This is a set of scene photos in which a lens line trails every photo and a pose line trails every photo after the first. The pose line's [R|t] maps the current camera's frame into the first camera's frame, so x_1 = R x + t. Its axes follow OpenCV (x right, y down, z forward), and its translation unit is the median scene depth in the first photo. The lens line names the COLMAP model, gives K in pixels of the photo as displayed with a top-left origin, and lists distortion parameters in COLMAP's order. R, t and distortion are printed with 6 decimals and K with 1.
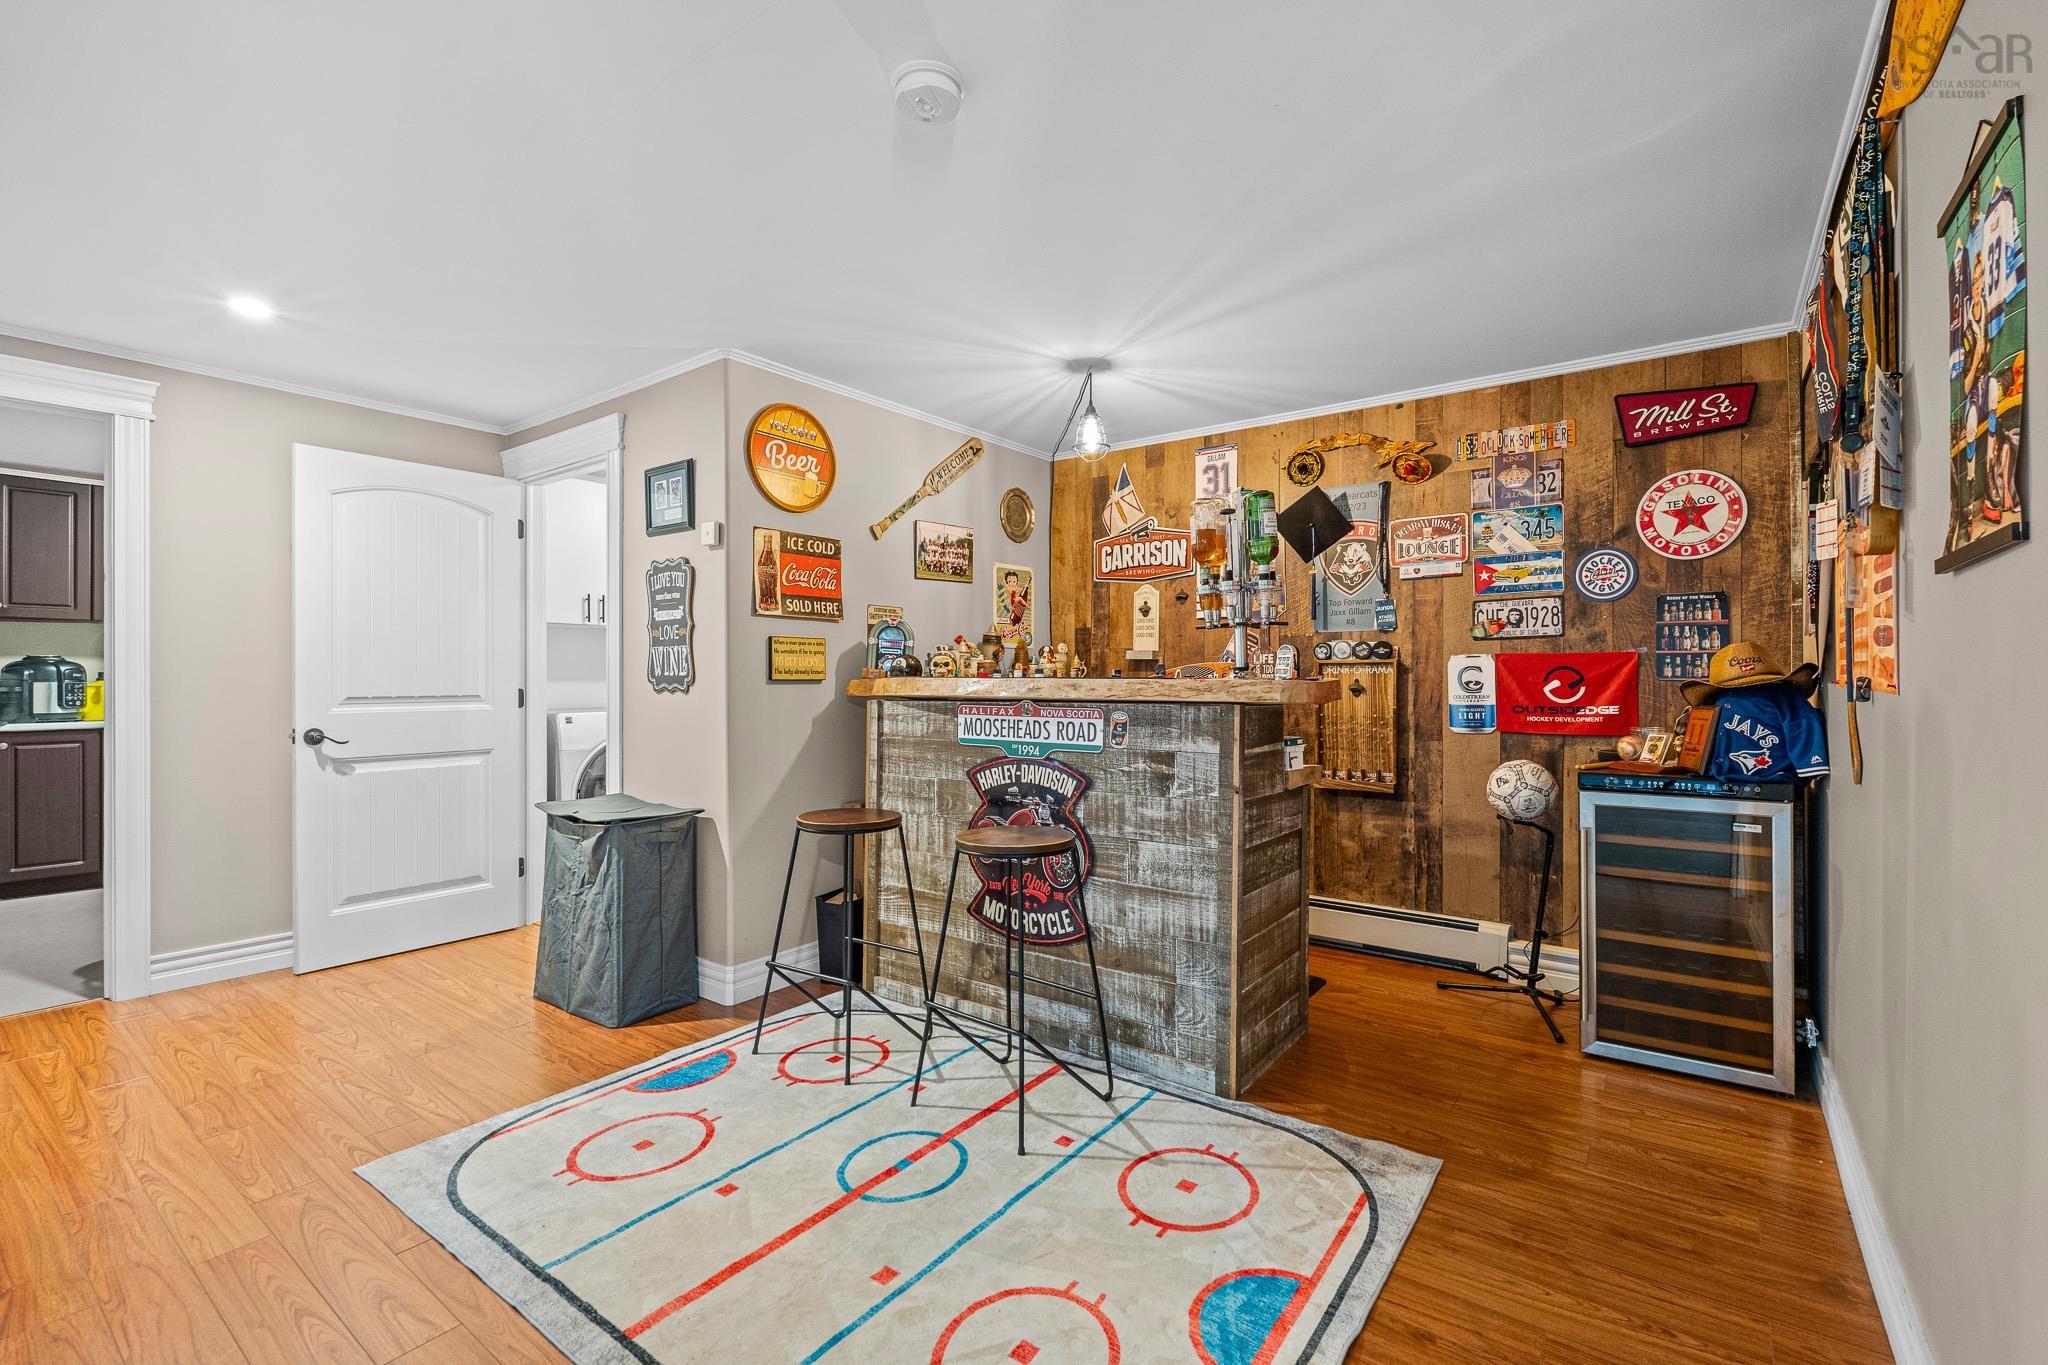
lens RADIAL K [[907.9, 0, 1023.1], [0, 907.9, 634.0], [0, 0, 1]] dist [-0.003932, 0.000508]
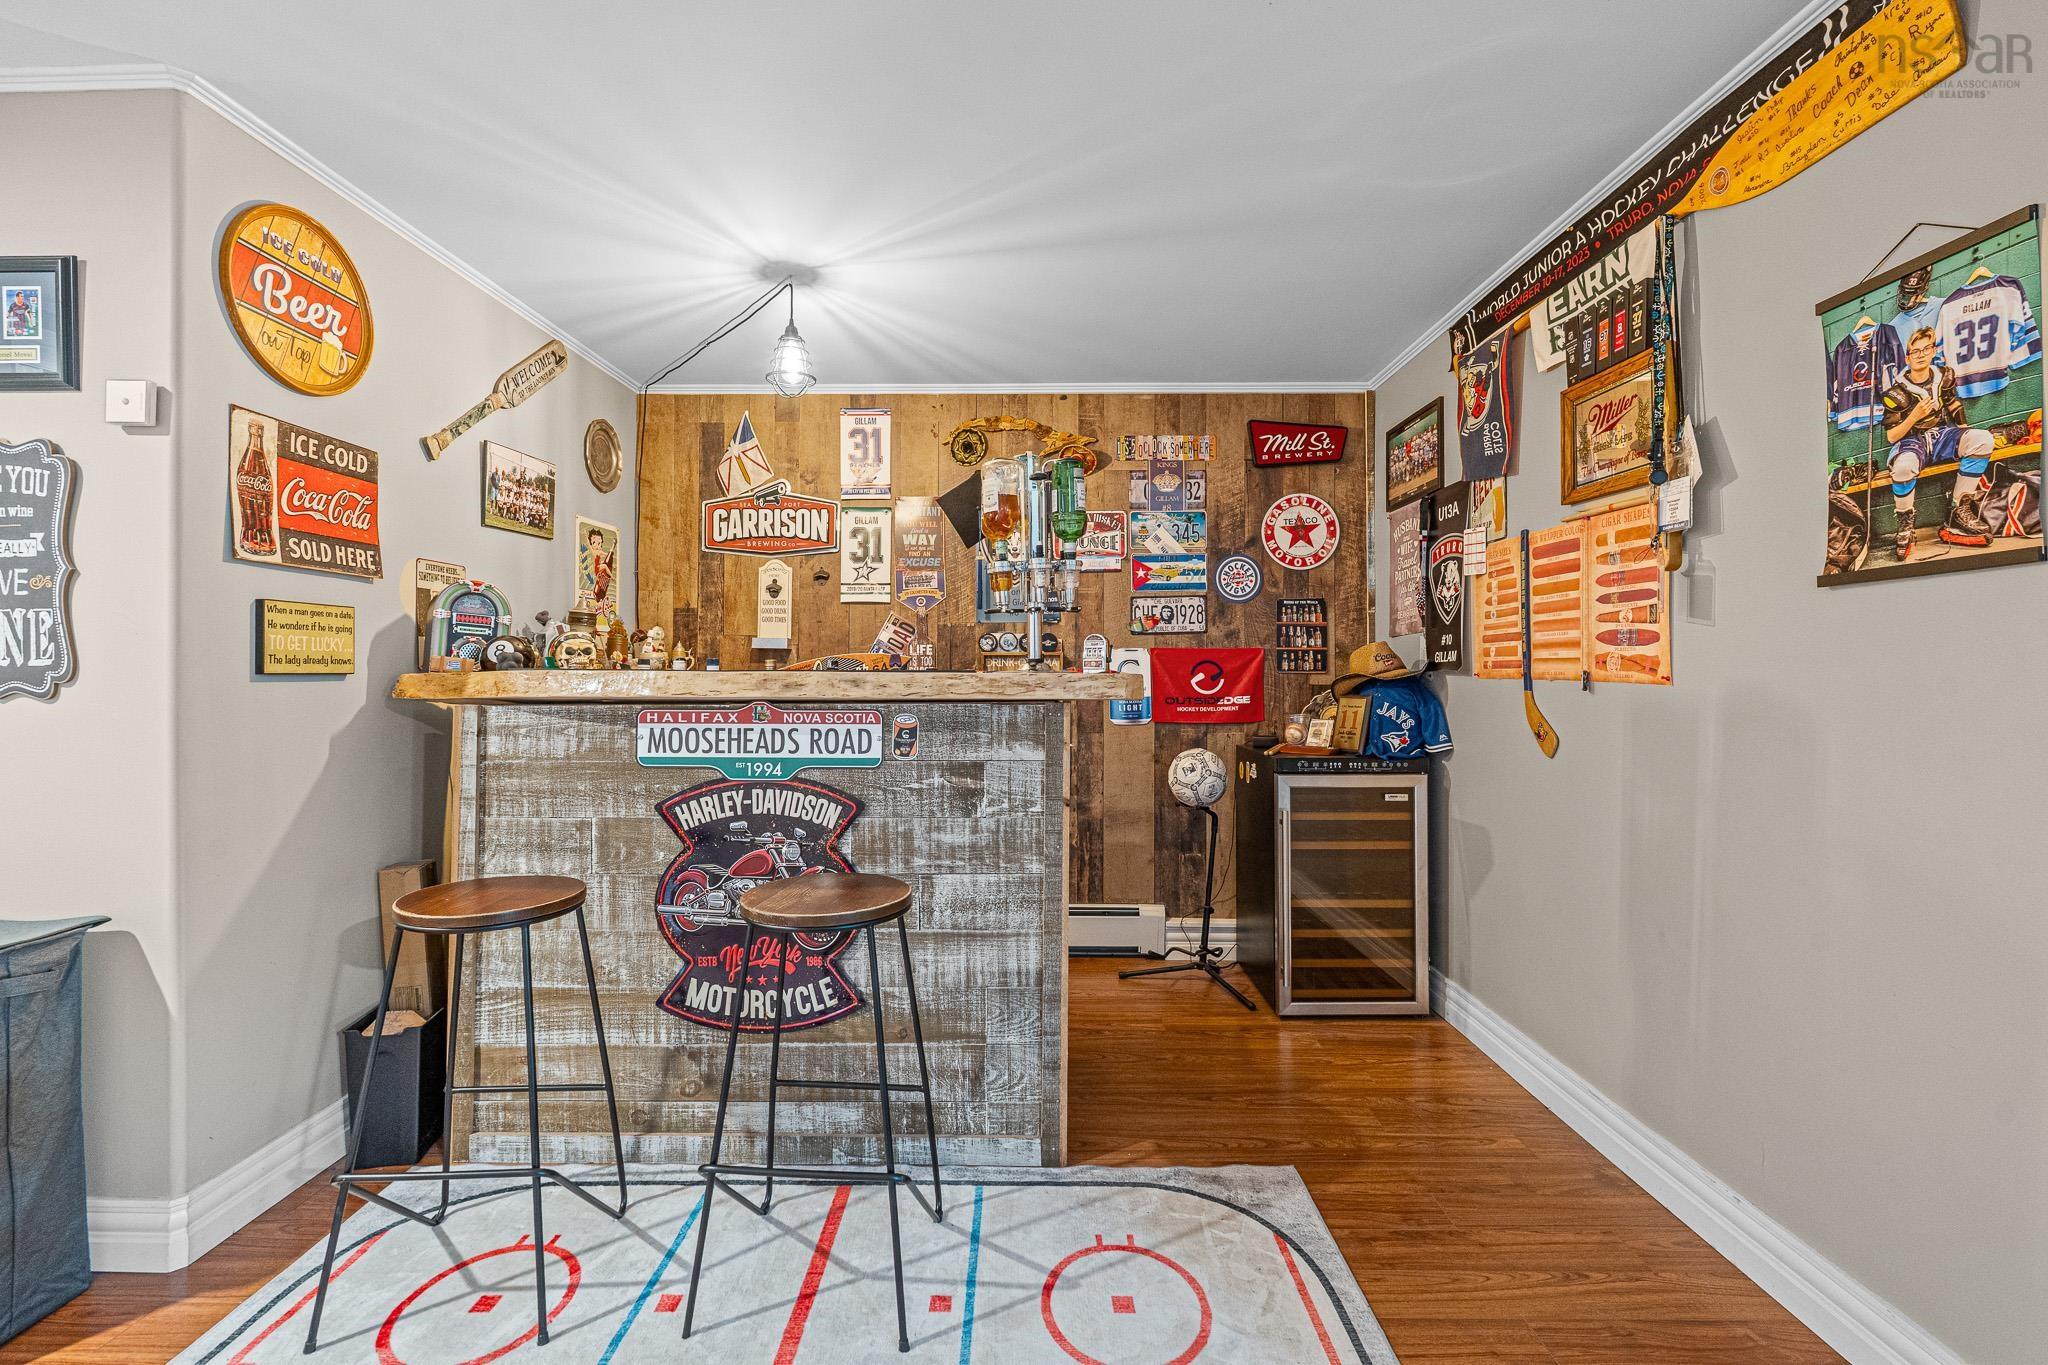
lens RADIAL K [[907.9, 0, 1023.1], [0, 907.9, 634.0], [0, 0, 1]] dist [-0.003932, 0.000508]
pose [[0.807723, 0.024170, 0.589067, -0.234648], [-0.028909, 0.999581, -0.001375, 0.012130], [-0.588854, -0.015918, 0.808083, 0.256728]]
